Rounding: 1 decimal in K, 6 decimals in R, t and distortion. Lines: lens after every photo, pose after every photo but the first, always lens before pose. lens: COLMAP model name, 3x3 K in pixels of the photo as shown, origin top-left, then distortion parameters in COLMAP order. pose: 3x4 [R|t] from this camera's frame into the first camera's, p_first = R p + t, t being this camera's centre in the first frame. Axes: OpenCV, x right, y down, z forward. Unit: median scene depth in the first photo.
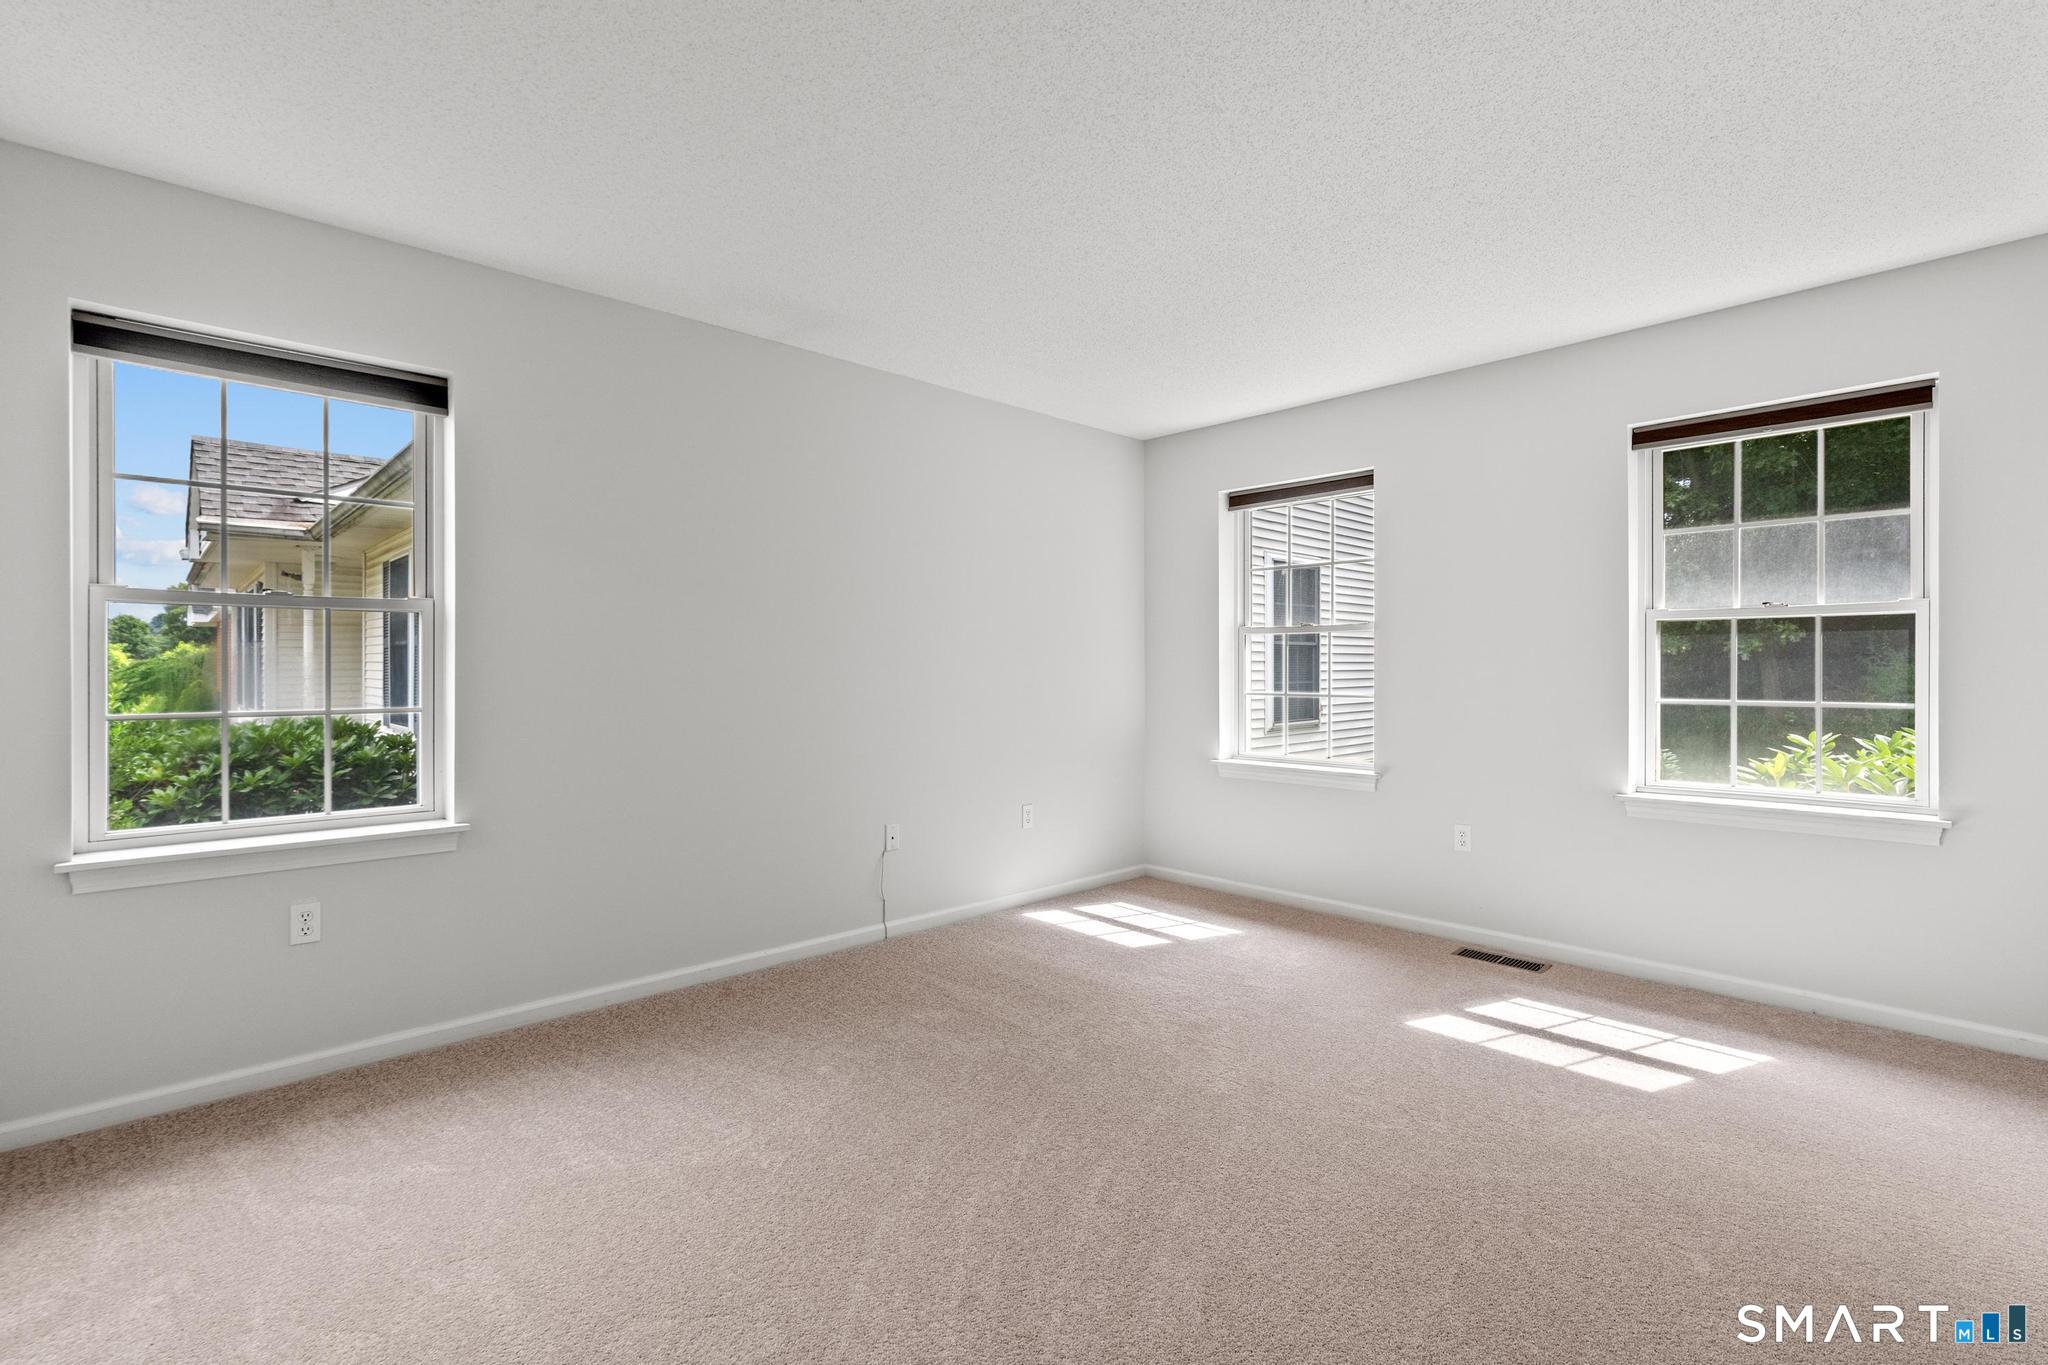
lens RADIAL K [[930.2, 0, 1019.9], [0, 930.2, 661.8], [0, 0, 1]] dist [-0.000021, 0.000473]
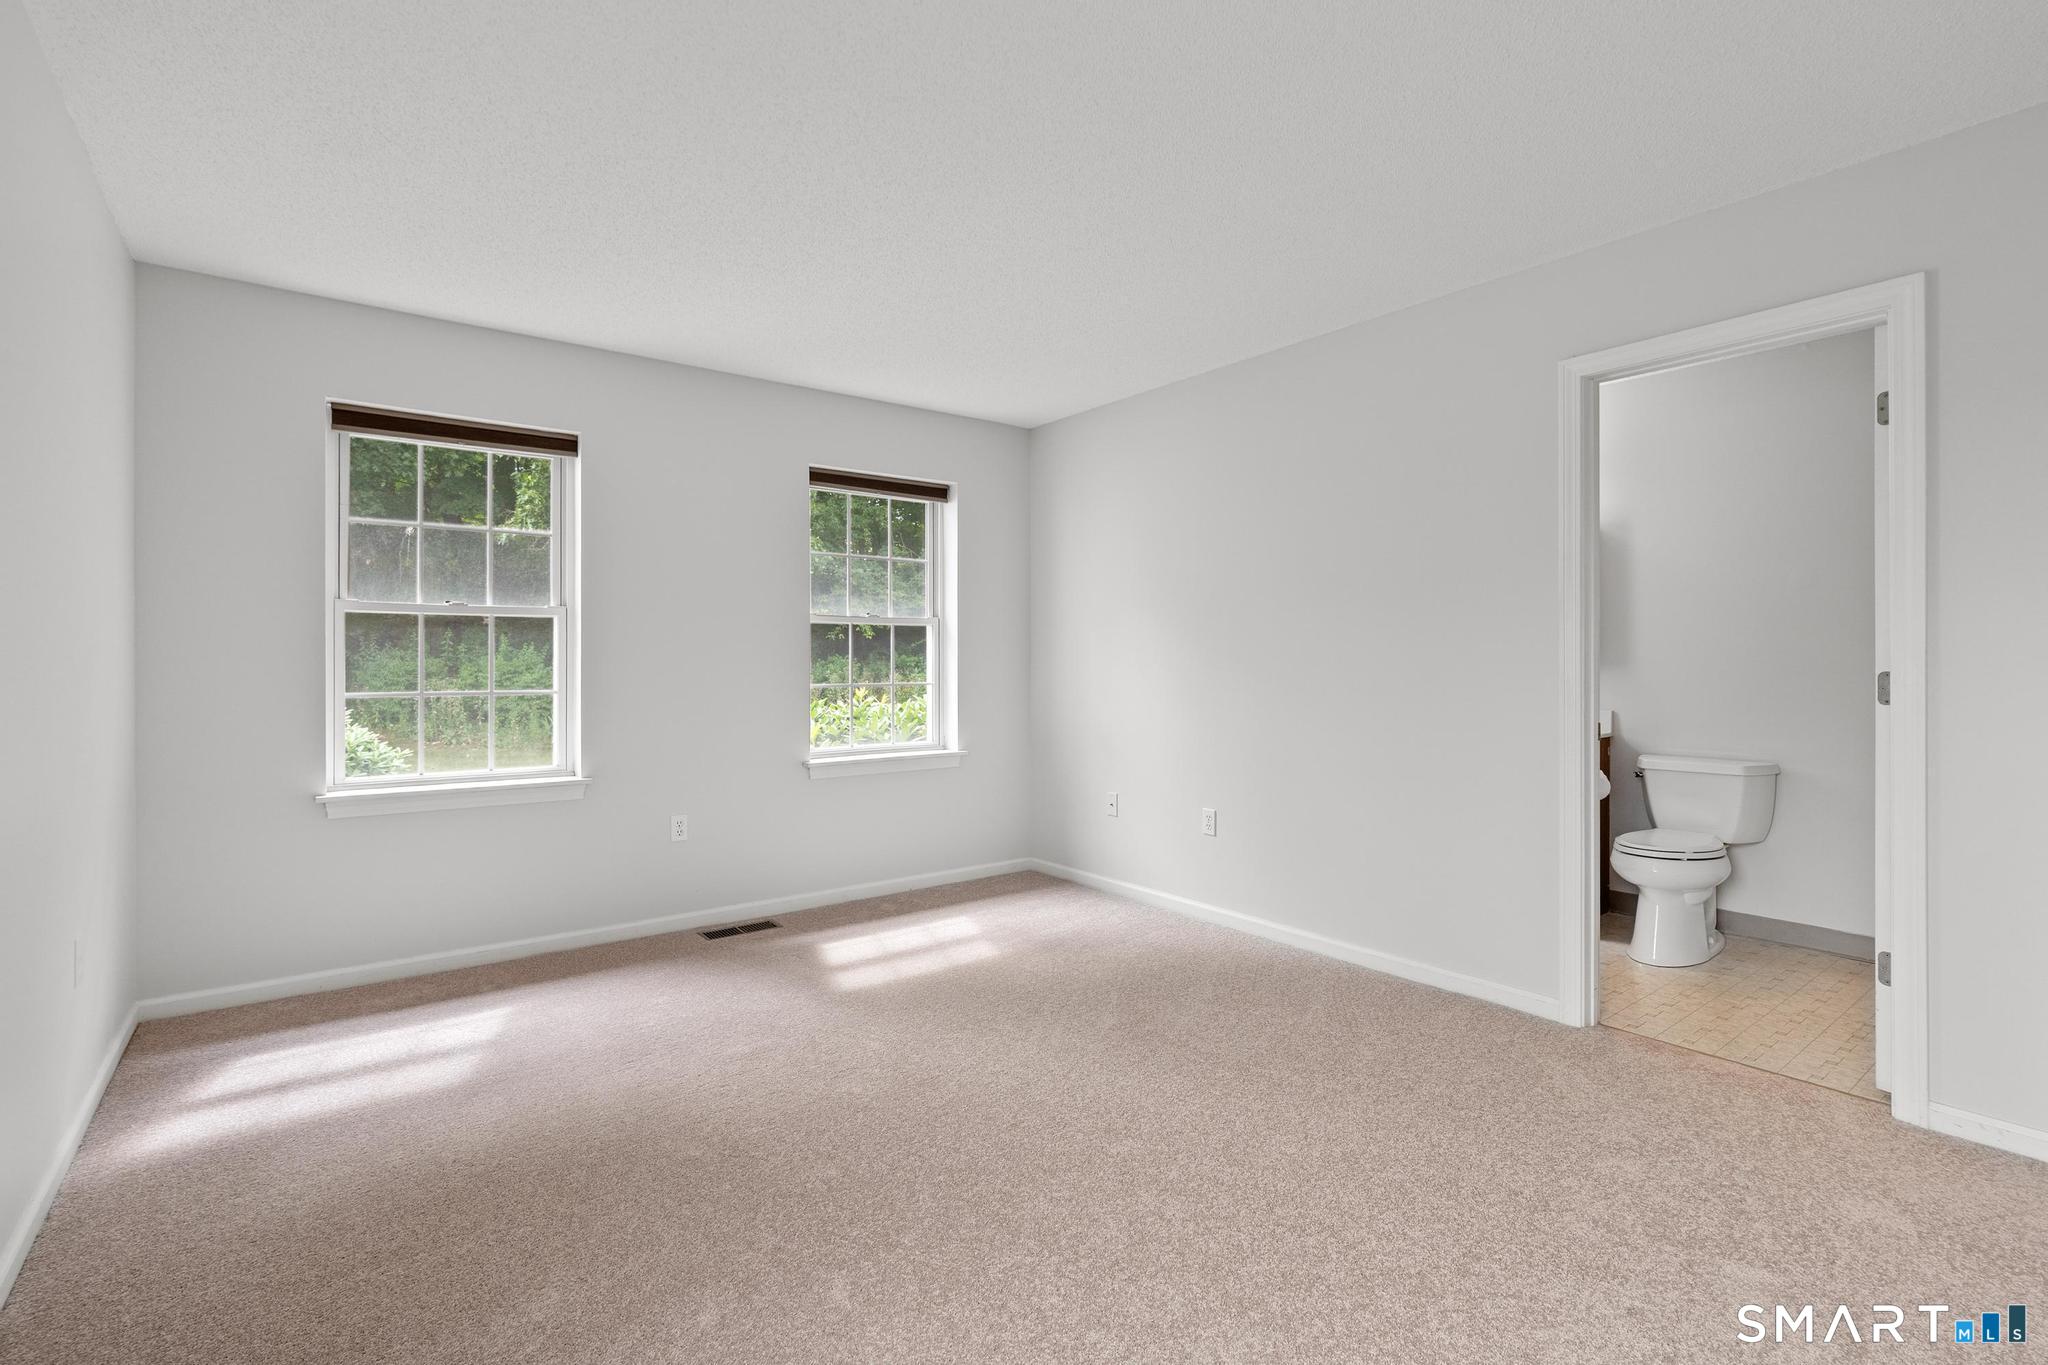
lens RADIAL K [[930.2, 0, 1019.9], [0, 930.2, 661.8], [0, 0, 1]] dist [-0.000021, 0.000473]
pose [[0.118228, 0.000854, 0.992986, -0.227405], [-0.007187, 0.999974, -0.000005, 0.002984], [-0.992960, -0.007136, 0.118231, 0.241691]]
